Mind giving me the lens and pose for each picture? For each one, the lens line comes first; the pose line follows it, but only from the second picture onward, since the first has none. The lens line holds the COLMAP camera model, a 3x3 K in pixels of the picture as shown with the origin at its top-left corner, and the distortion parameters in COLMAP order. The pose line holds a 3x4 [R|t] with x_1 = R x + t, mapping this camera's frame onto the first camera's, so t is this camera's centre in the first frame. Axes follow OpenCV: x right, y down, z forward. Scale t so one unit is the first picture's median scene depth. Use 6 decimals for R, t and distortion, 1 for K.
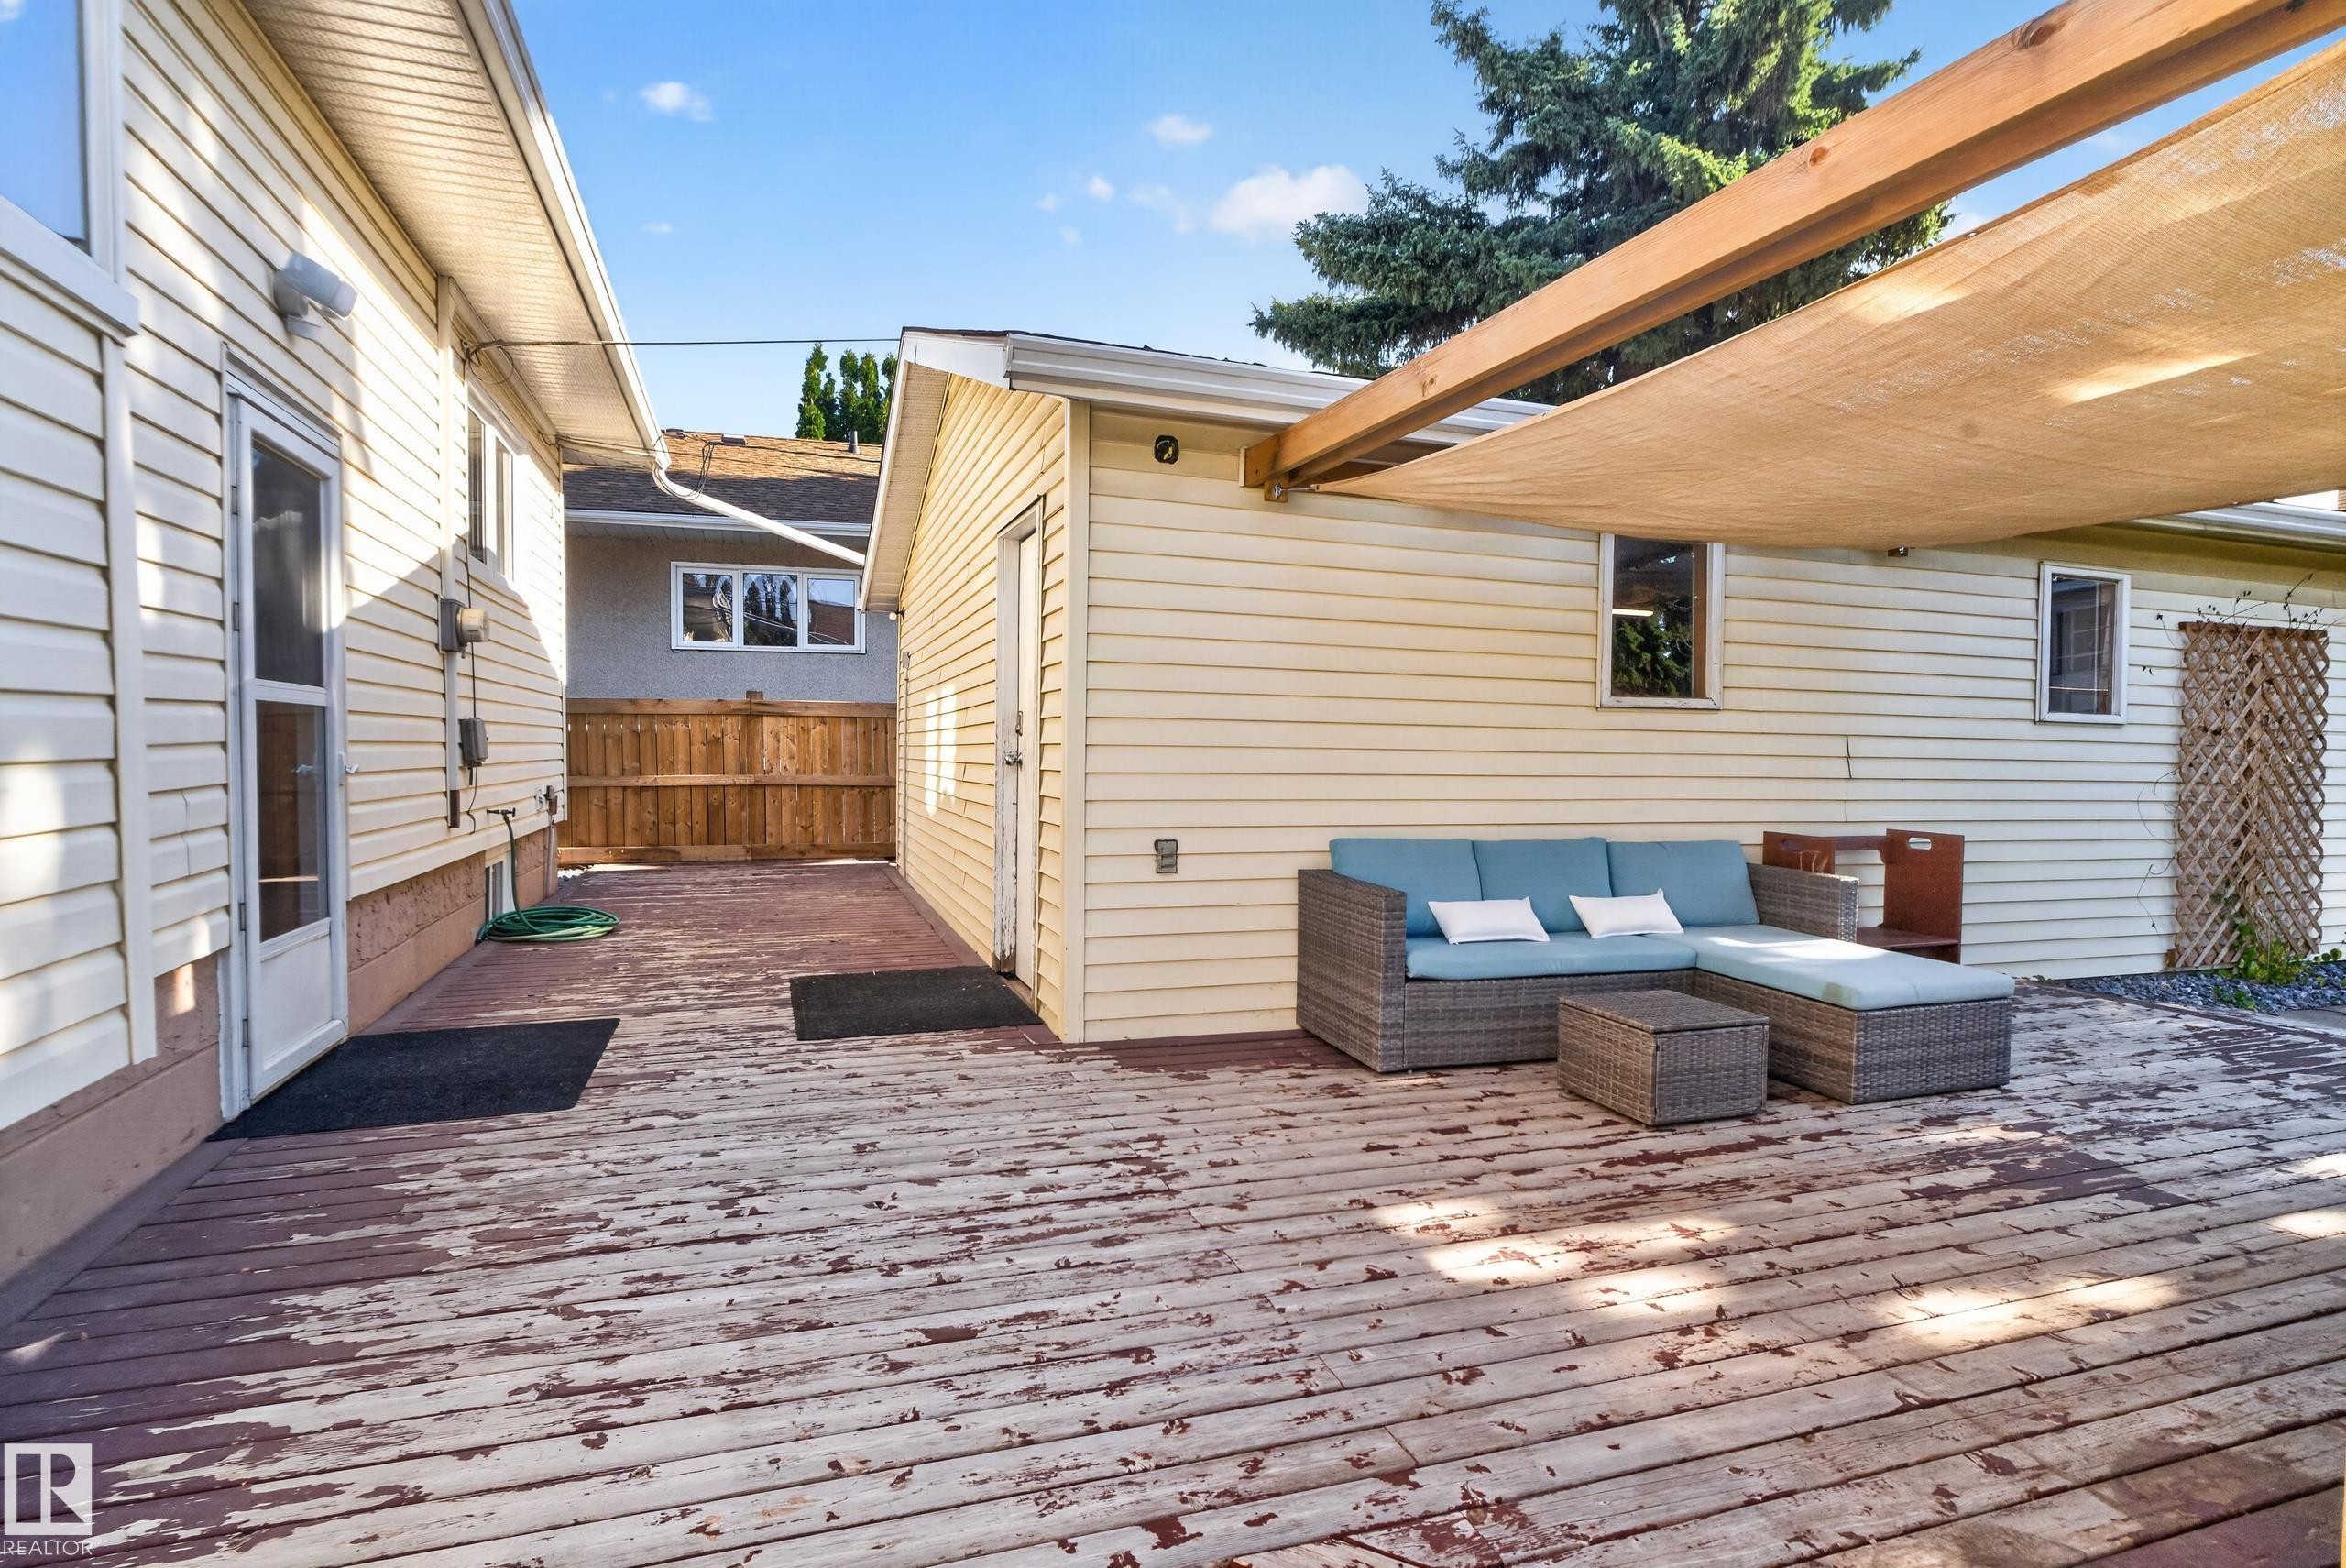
lens RADIAL K [[1197.9, 0, 1177.3], [0, 1197.9, 783.5], [0, 0, 1]] dist [-0.001583, 0.000770]
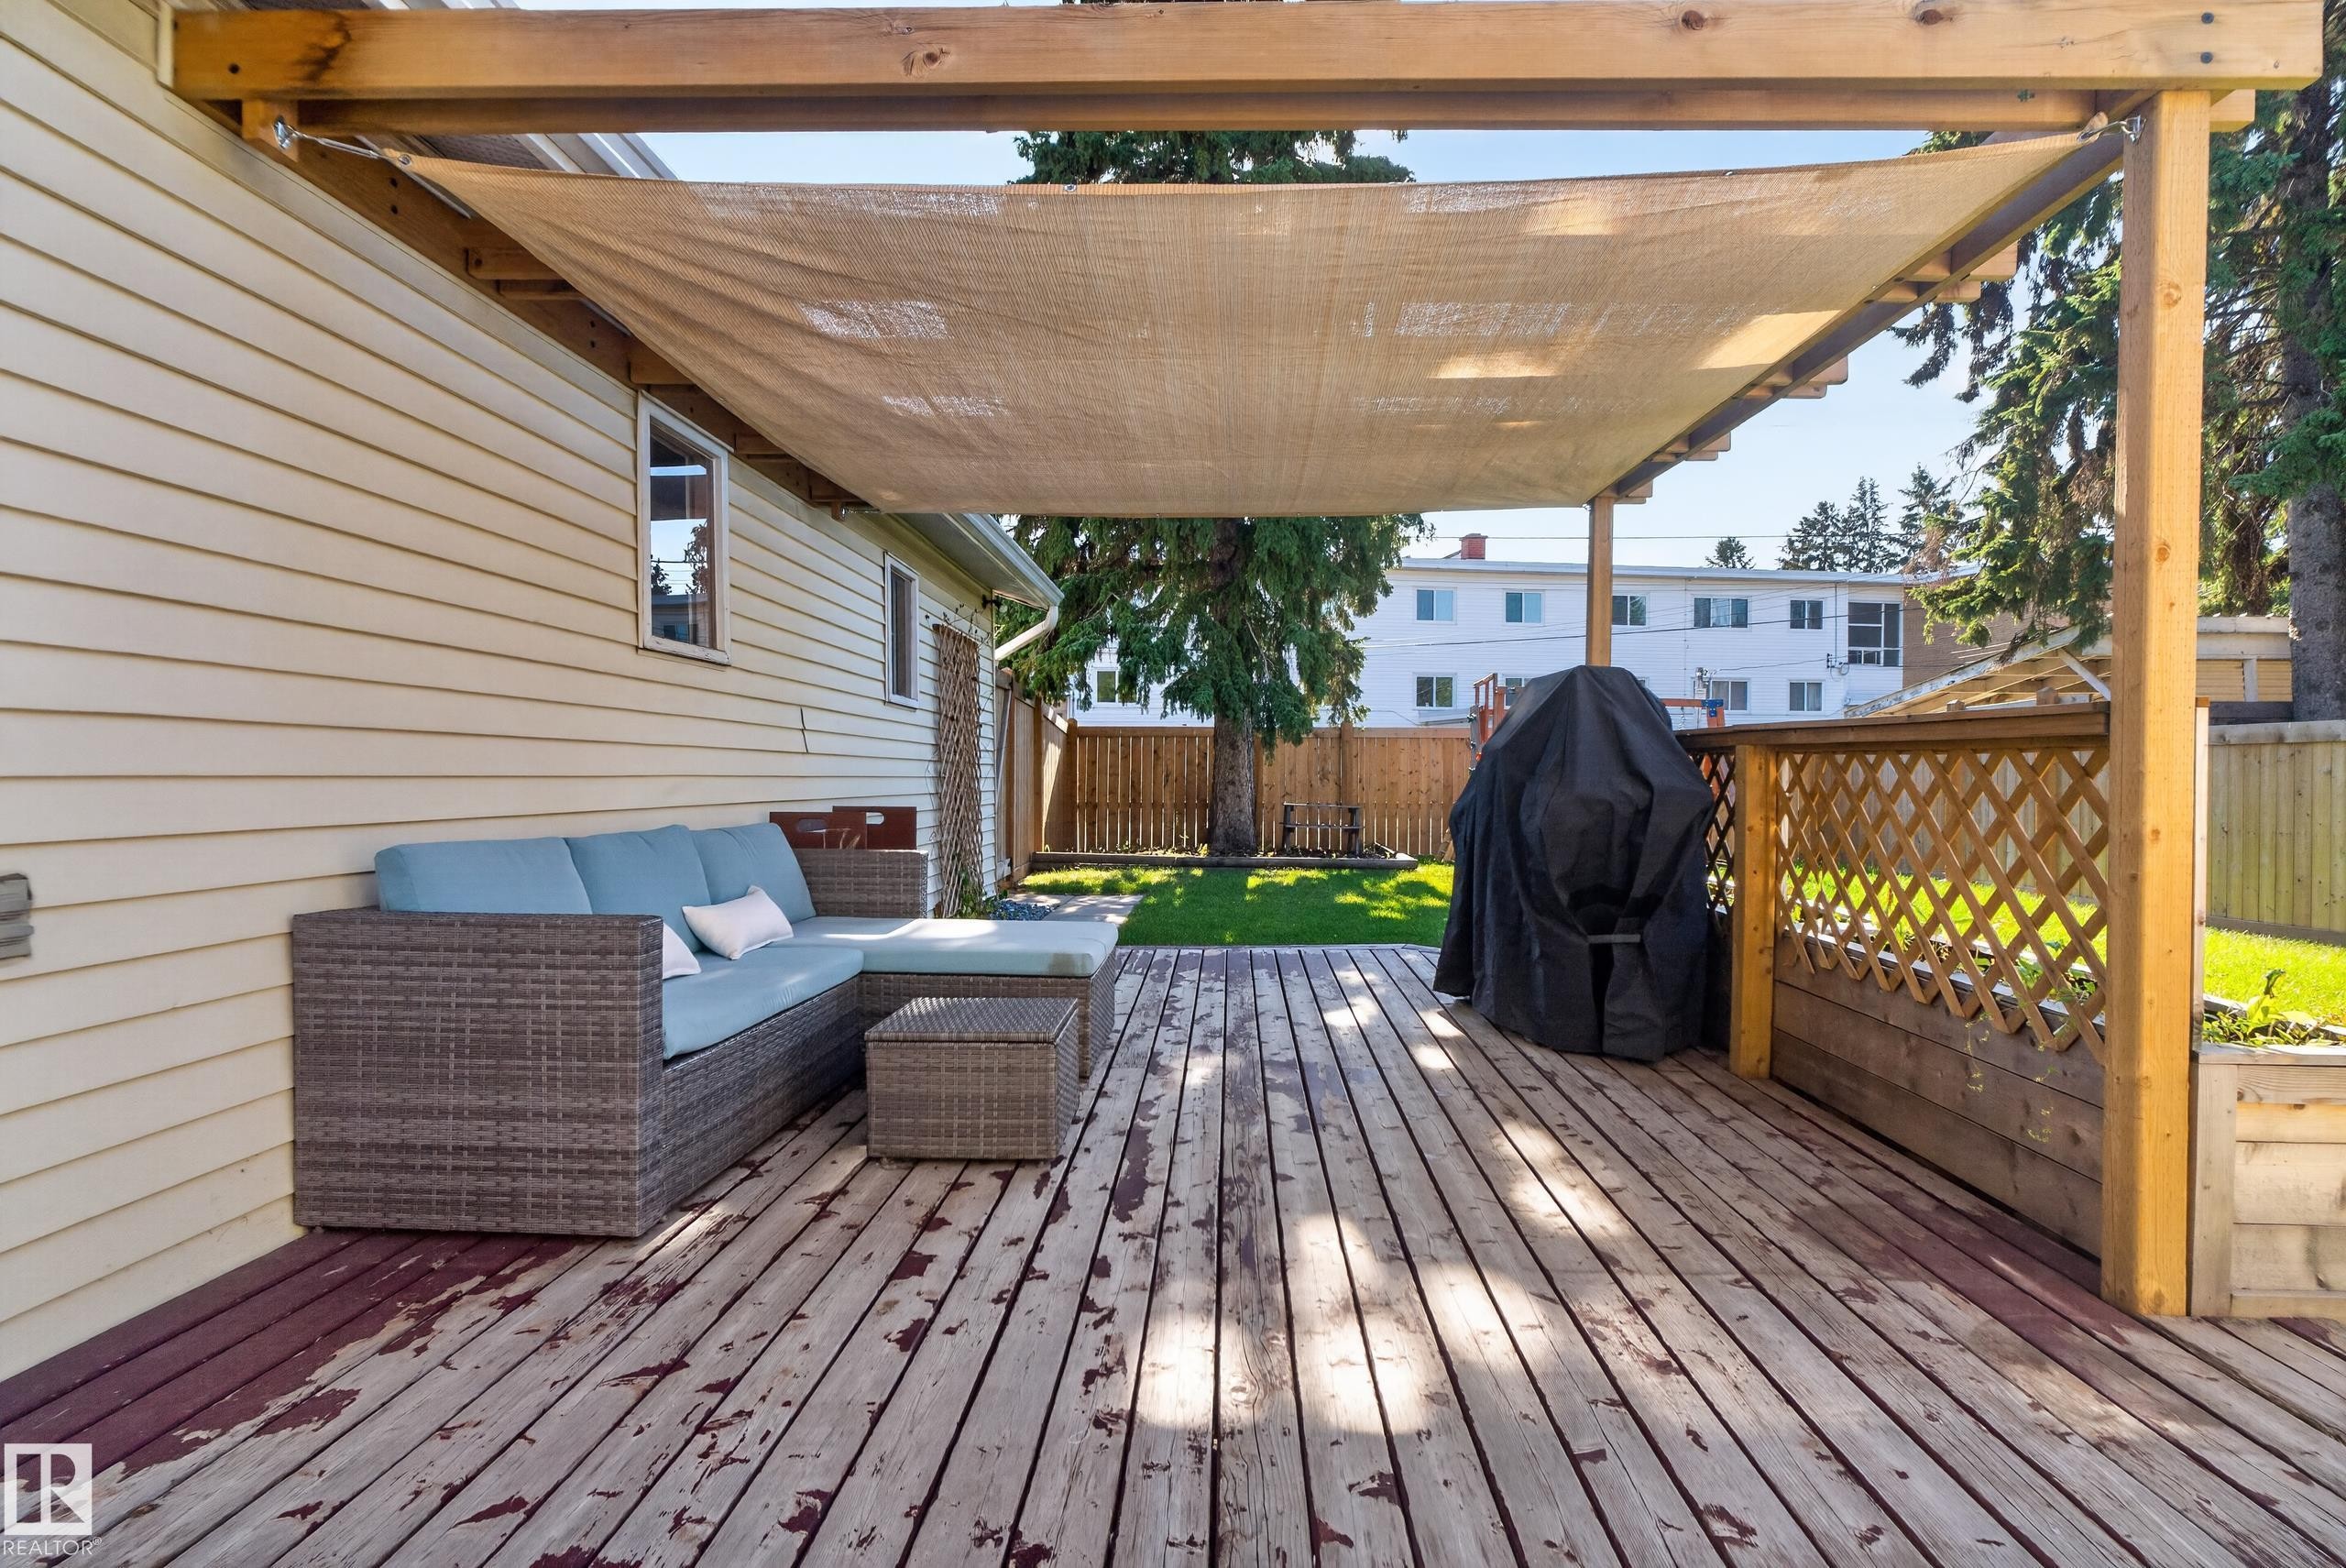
lens RADIAL K [[1197.9, 0, 1177.3], [0, 1197.9, 783.5], [0, 0, 1]] dist [-0.001583, 0.000770]
pose [[0.365190, -0.022064, 0.930671, -0.323369], [0.037638, 0.999252, 0.008921, 0.036810], [-0.930172, 0.031770, 0.365747, 0.669264]]
